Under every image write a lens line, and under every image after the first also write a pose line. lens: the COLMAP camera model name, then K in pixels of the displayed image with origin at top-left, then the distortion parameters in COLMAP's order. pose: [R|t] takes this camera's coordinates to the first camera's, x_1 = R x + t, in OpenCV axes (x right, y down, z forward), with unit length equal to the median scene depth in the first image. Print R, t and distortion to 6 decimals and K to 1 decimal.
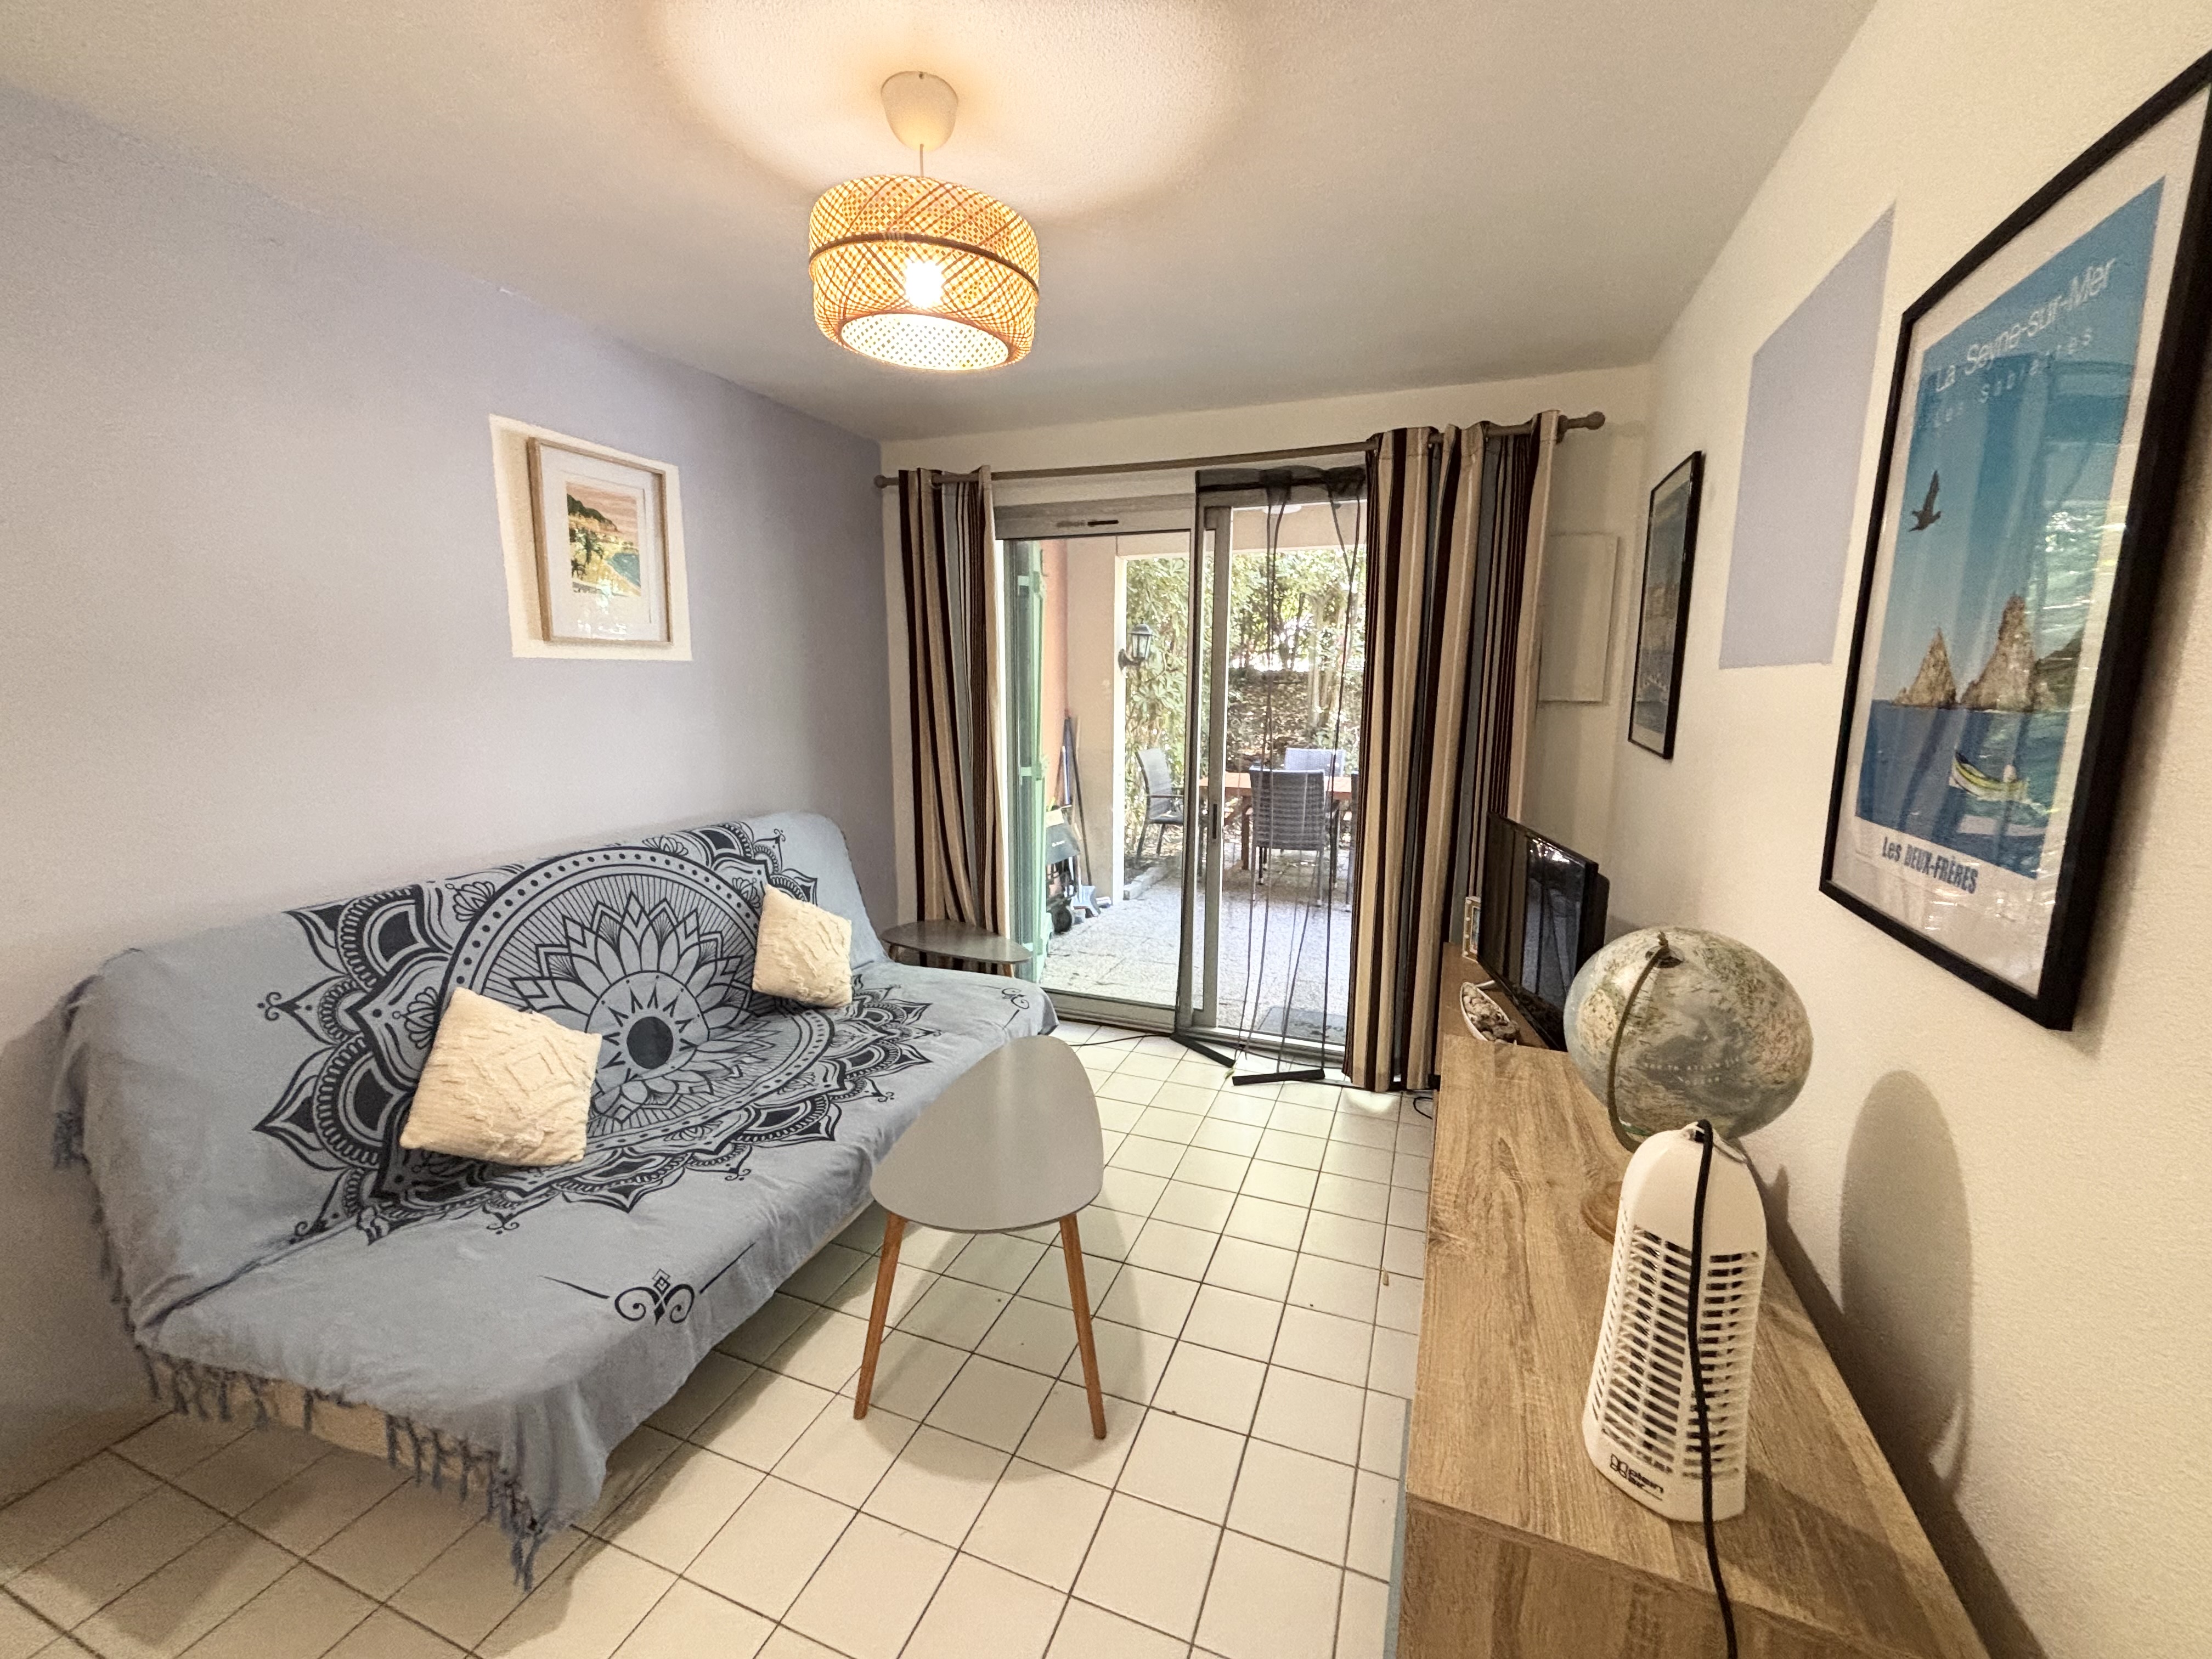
lens RADIAL K [[890.0, 0, 1110.0], [0, 890.0, 832.2], [0, 0, 1]] dist [-0.003297, 0.001639]
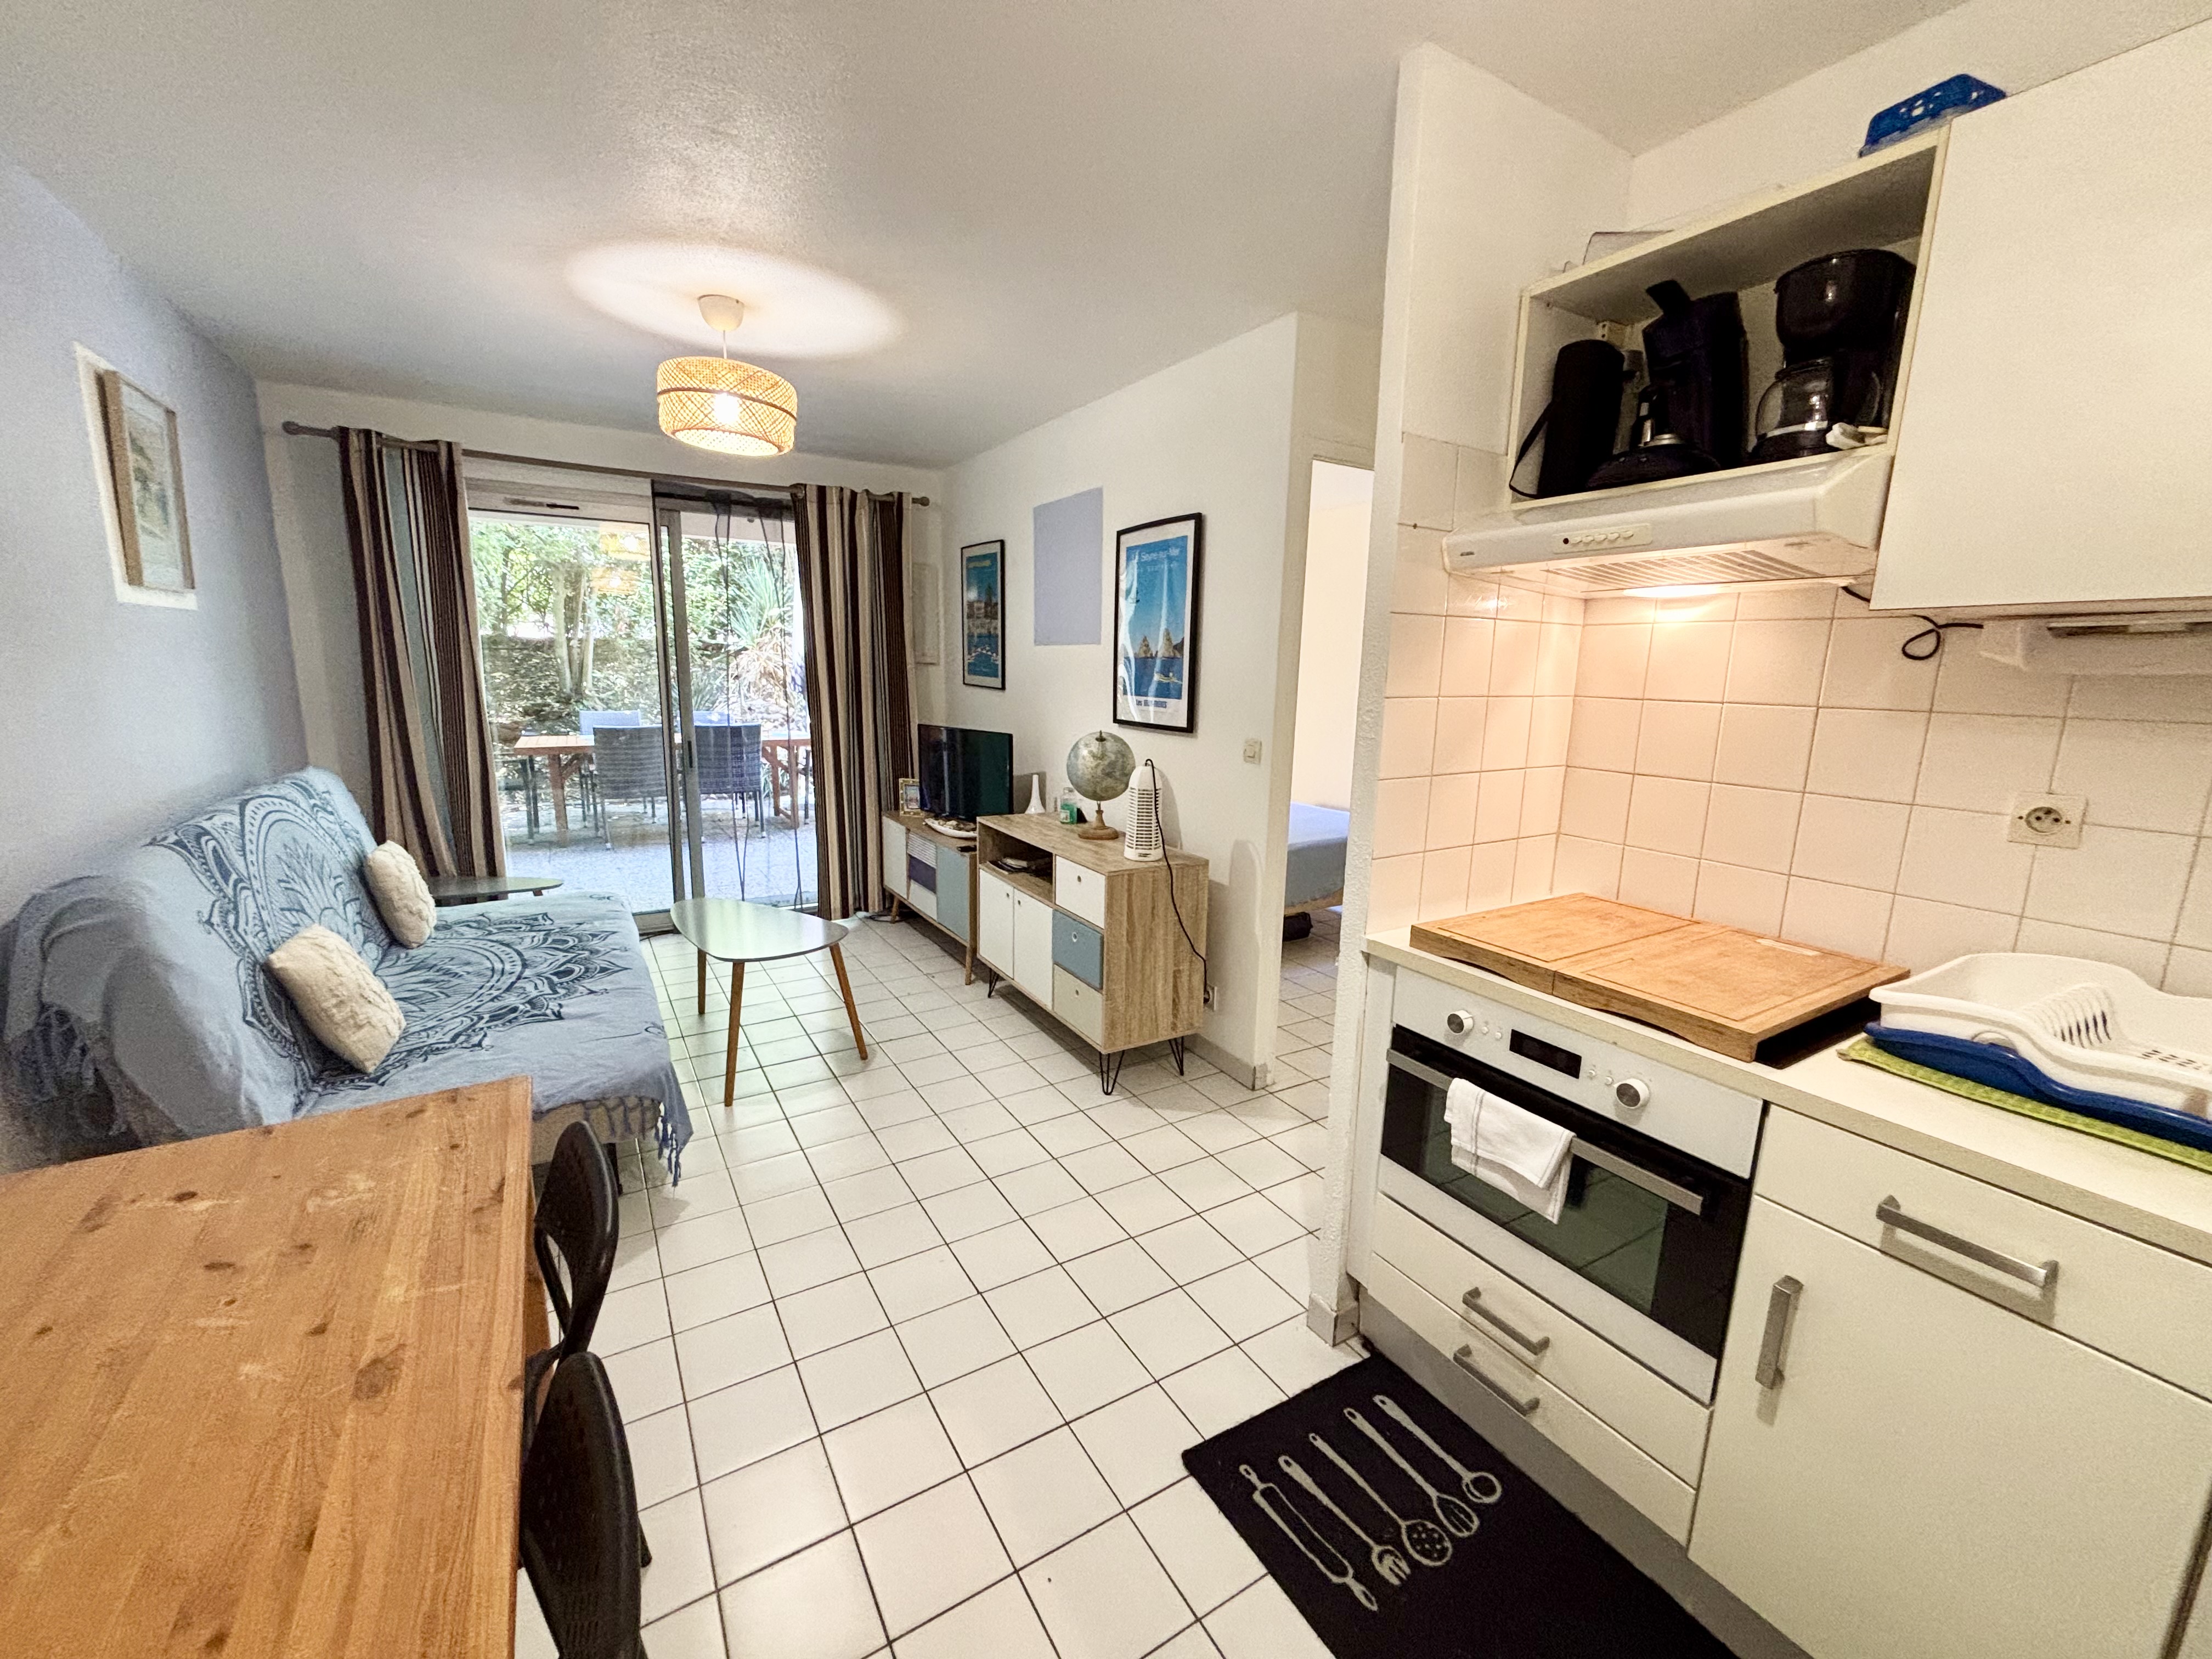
lens RADIAL K [[890.0, 0, 1113.1], [0, 890.0, 840.1], [0, 0, 1]] dist [-0.003297, 0.001639]
pose [[0.610748, -0.146909, 0.778078, -0.745854], [0.115797, 0.988645, 0.095772, 0.081185], [-0.783312, 0.031607, 0.620824, -0.390914]]
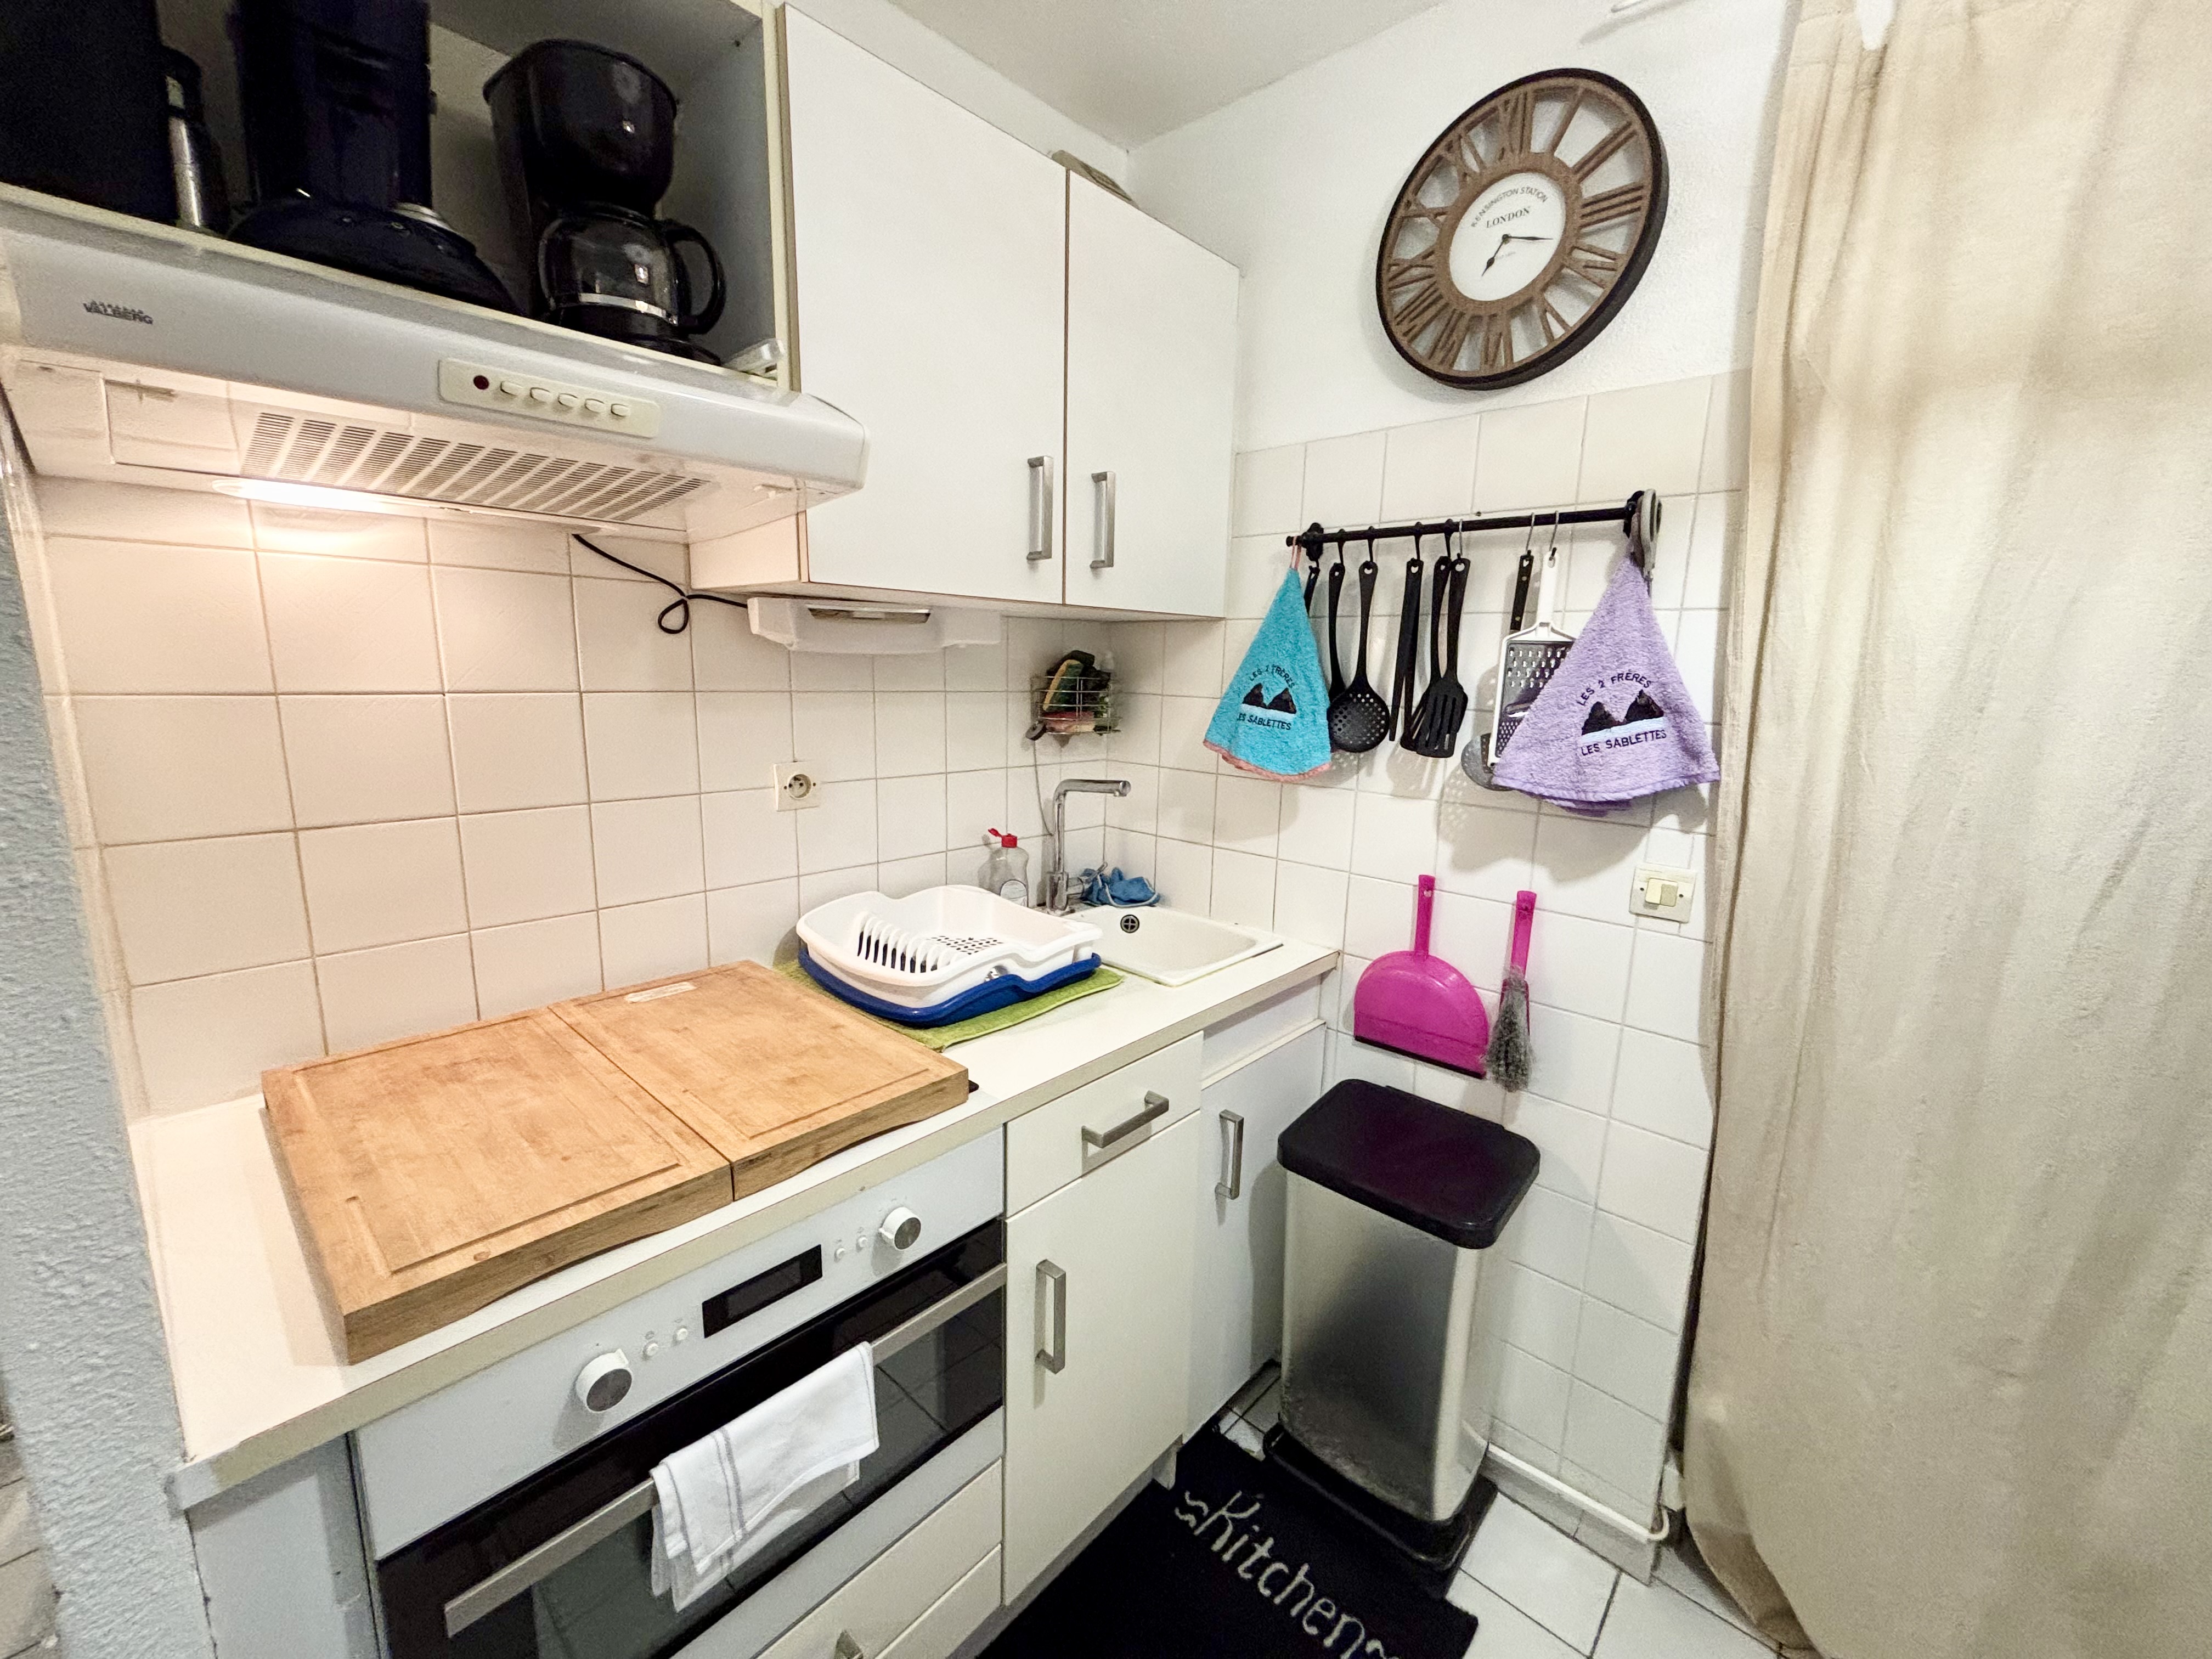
lens RADIAL K [[890.0, 0, 1118.6], [0, 890.0, 832.1], [0, 0, 1]] dist [-0.003297, 0.001639]
pose [[-0.927697, -0.096292, 0.360703, -0.395722], [0.033899, 0.940448, 0.338243, 0.024973], [-0.371793, 0.326015, -0.869186, -0.064865]]
